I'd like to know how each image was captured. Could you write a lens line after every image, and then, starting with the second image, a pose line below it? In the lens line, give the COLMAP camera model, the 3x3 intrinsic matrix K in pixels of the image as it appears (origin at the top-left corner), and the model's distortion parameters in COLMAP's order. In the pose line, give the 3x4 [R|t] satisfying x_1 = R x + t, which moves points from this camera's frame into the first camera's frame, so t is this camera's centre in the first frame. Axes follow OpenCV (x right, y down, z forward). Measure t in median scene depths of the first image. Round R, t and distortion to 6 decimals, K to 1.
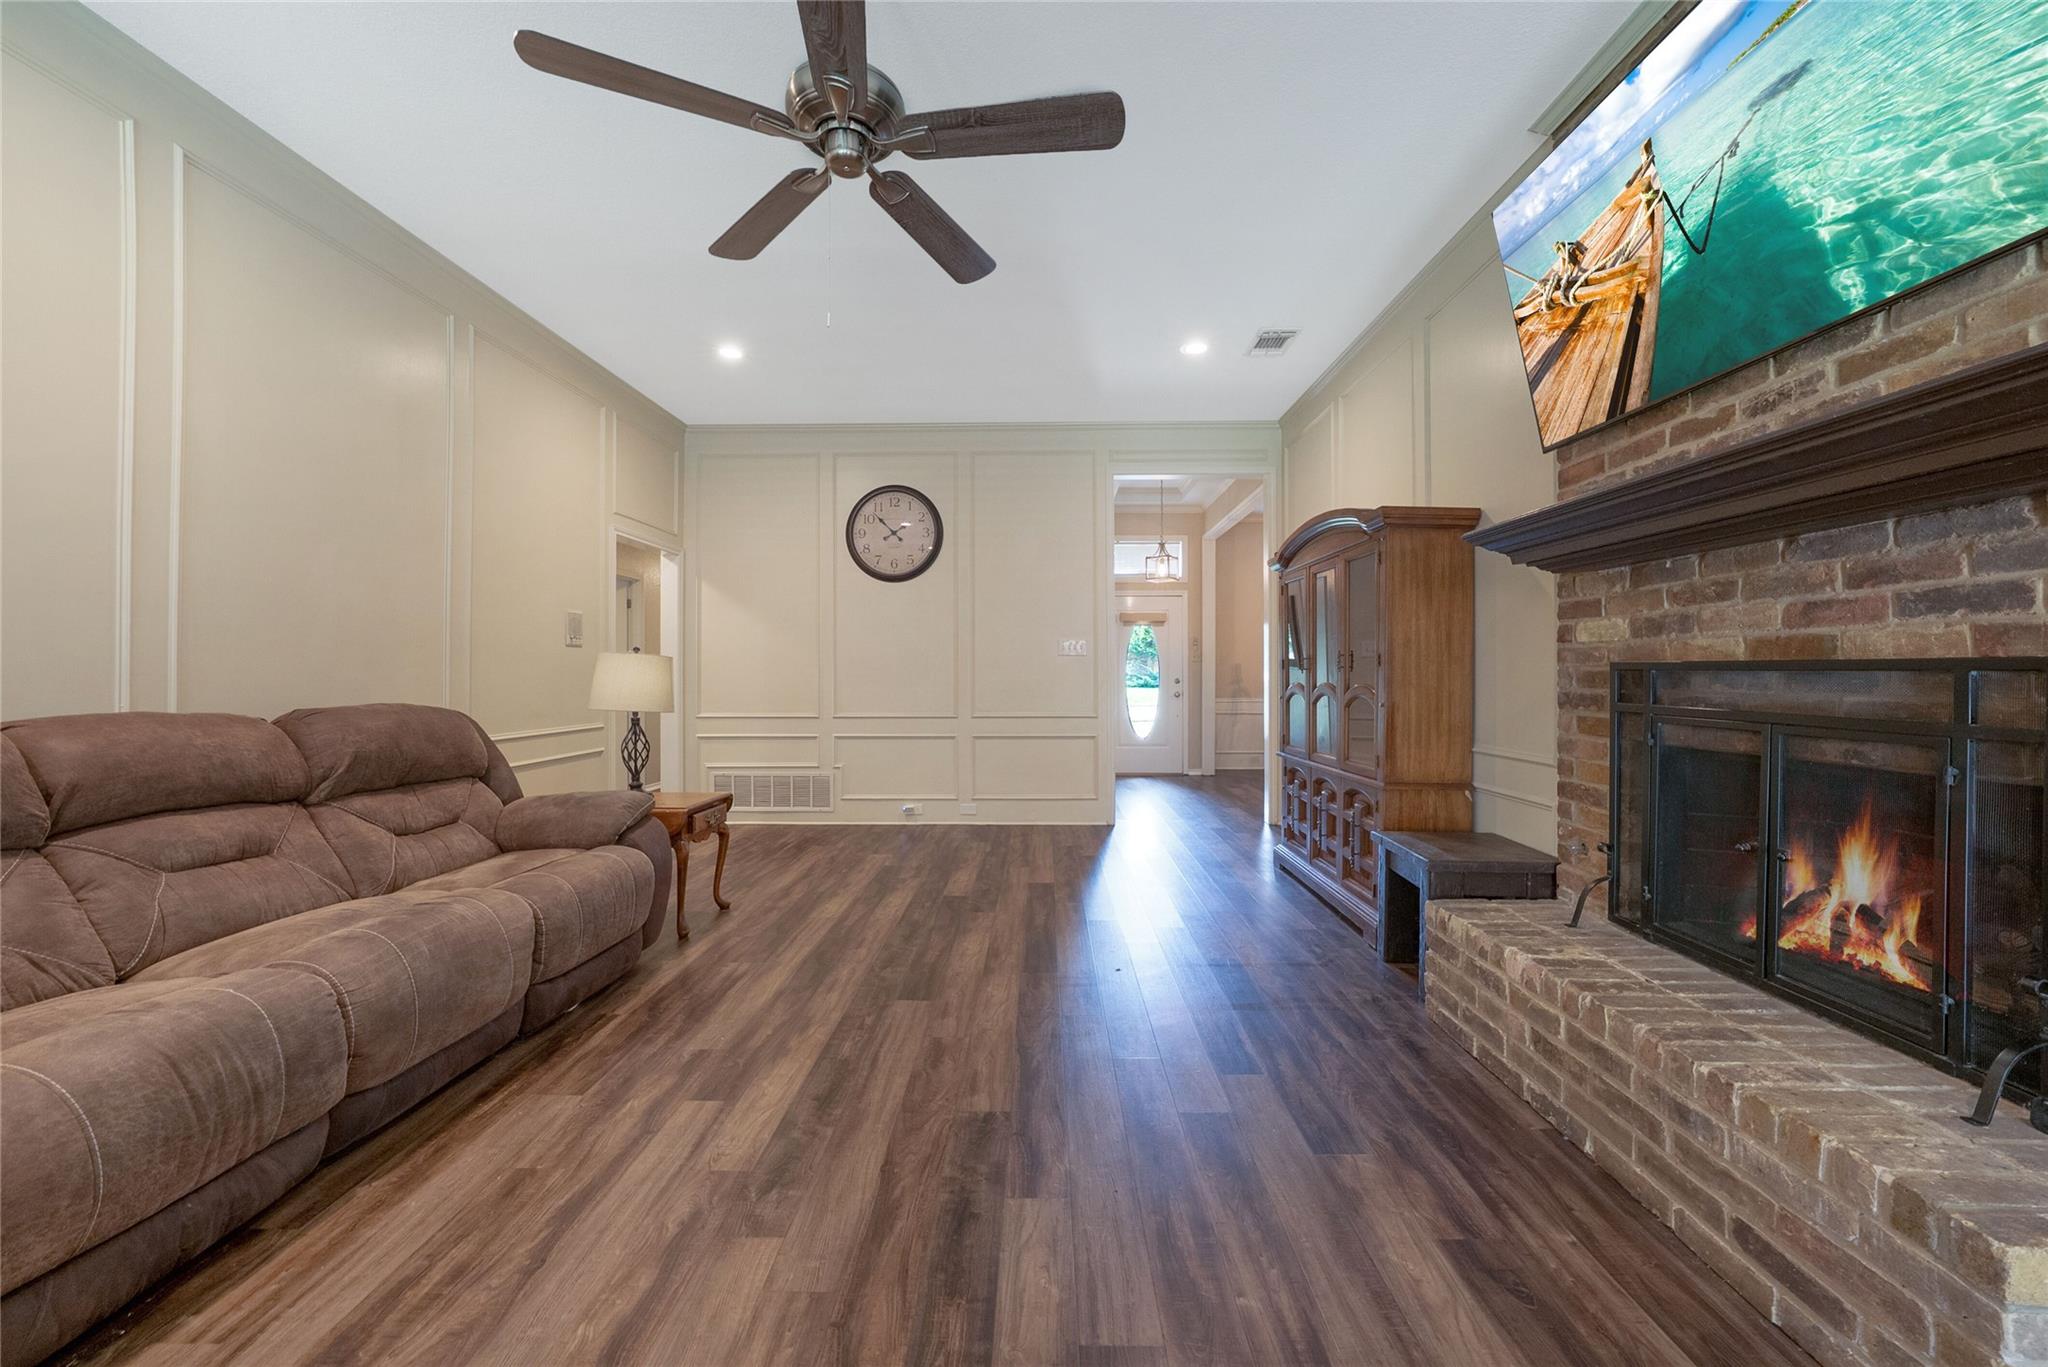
lens RADIAL K [[723.5, 0, 1035.1], [0, 723.5, 675.9], [0, 0, 1]] dist [-0.017963, 0.000543]
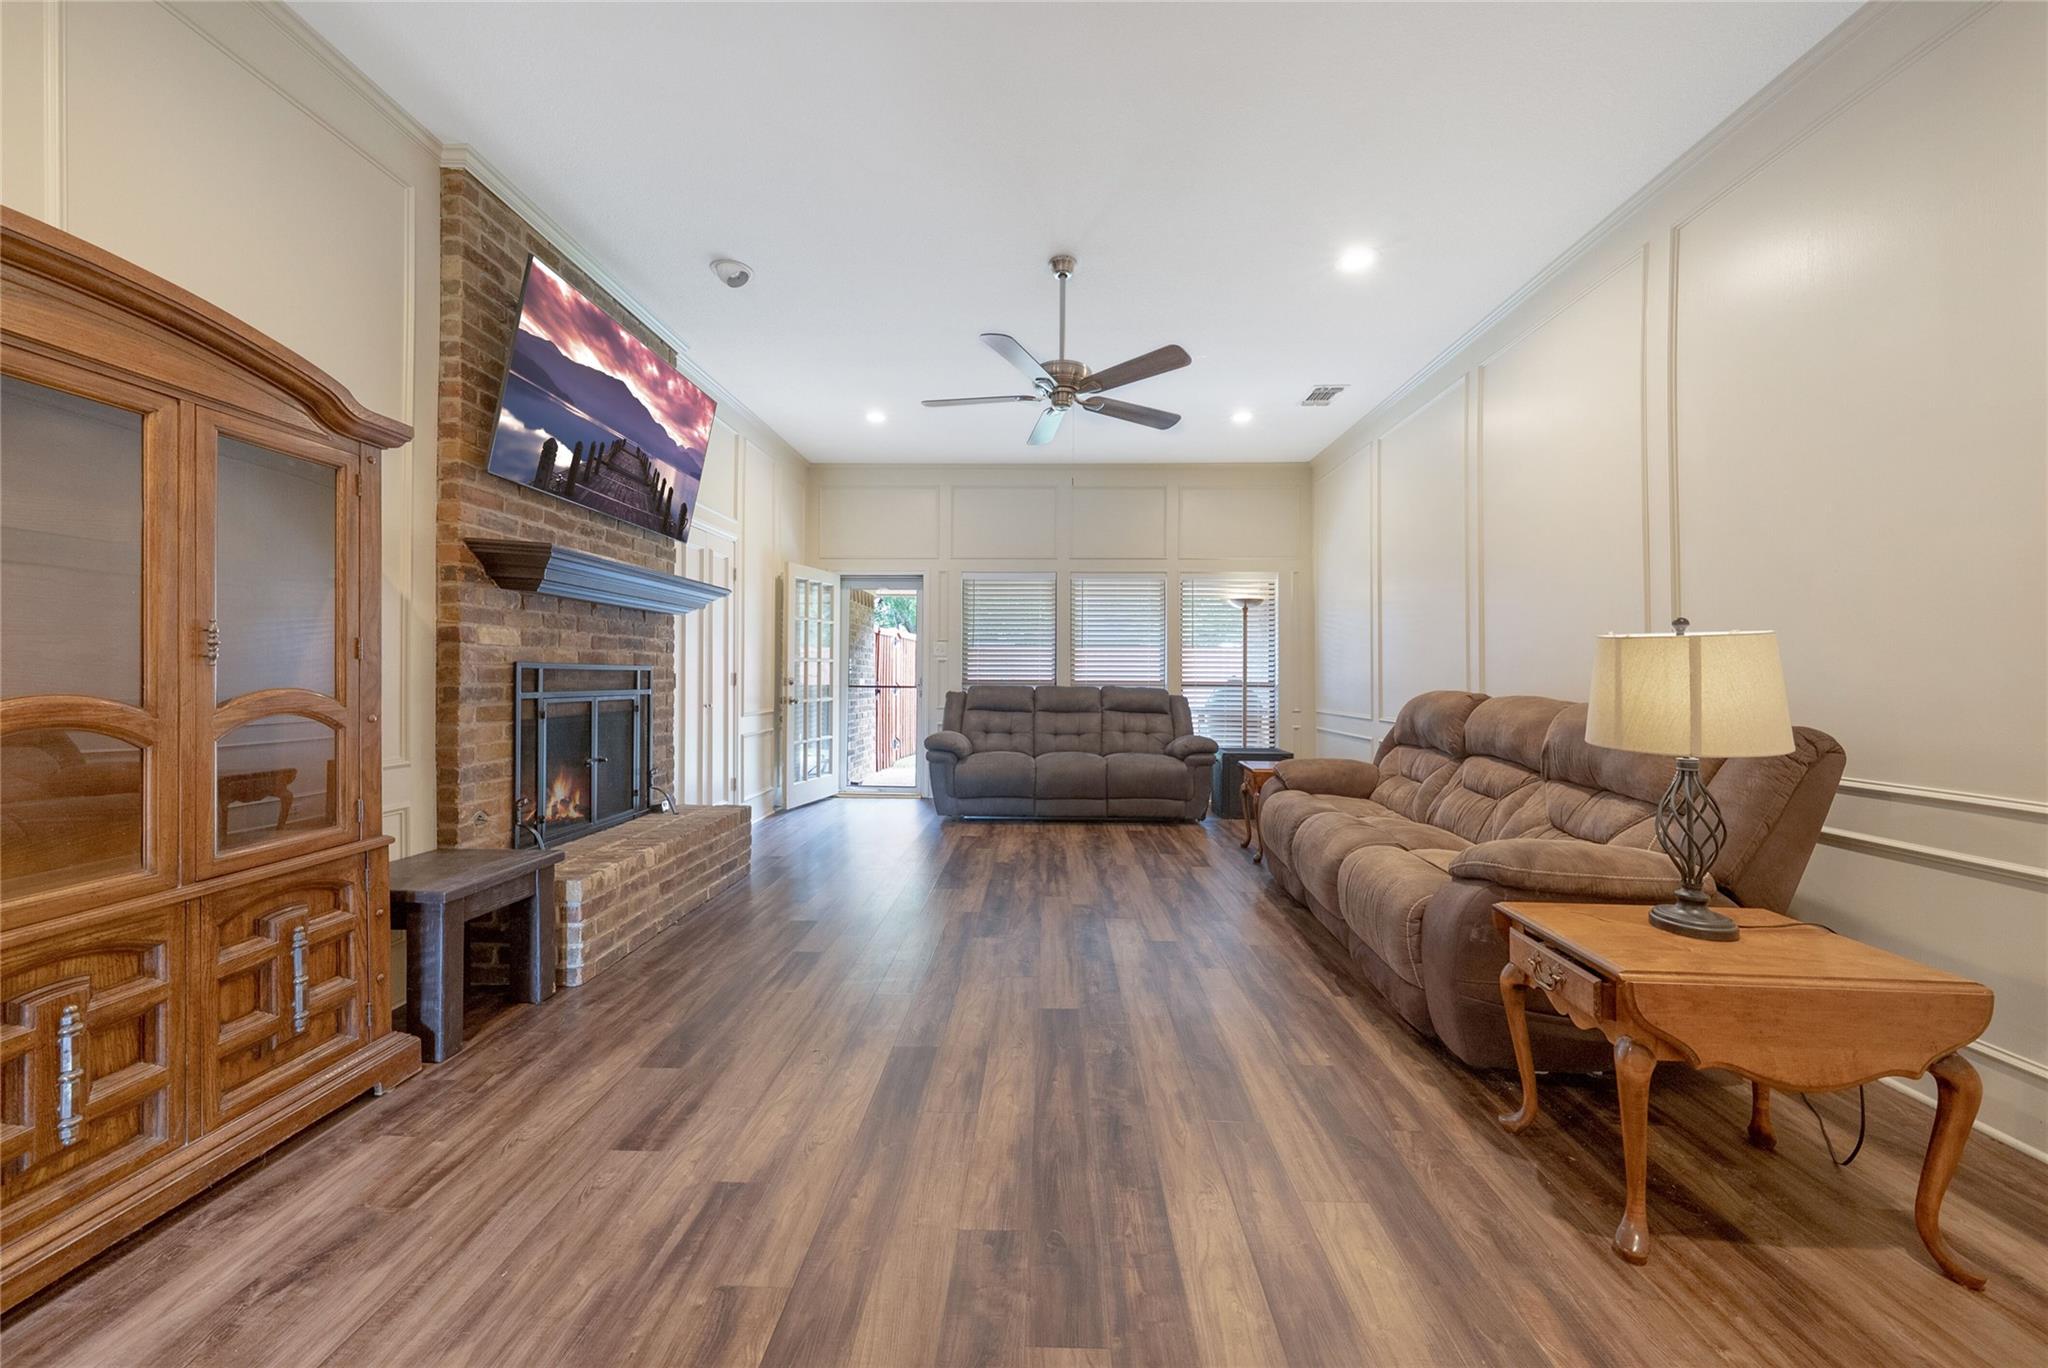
lens RADIAL K [[723.5, 0, 1016.7], [0, 723.5, 674.6], [0, 0, 1]] dist [-0.017963, 0.000543]
pose [[-0.999261, -0.000015, 0.038428, -0.168296], [0.000202, 0.999984, 0.005652, -0.003769], [-0.038428, 0.005655, -0.999245, 2.247413]]
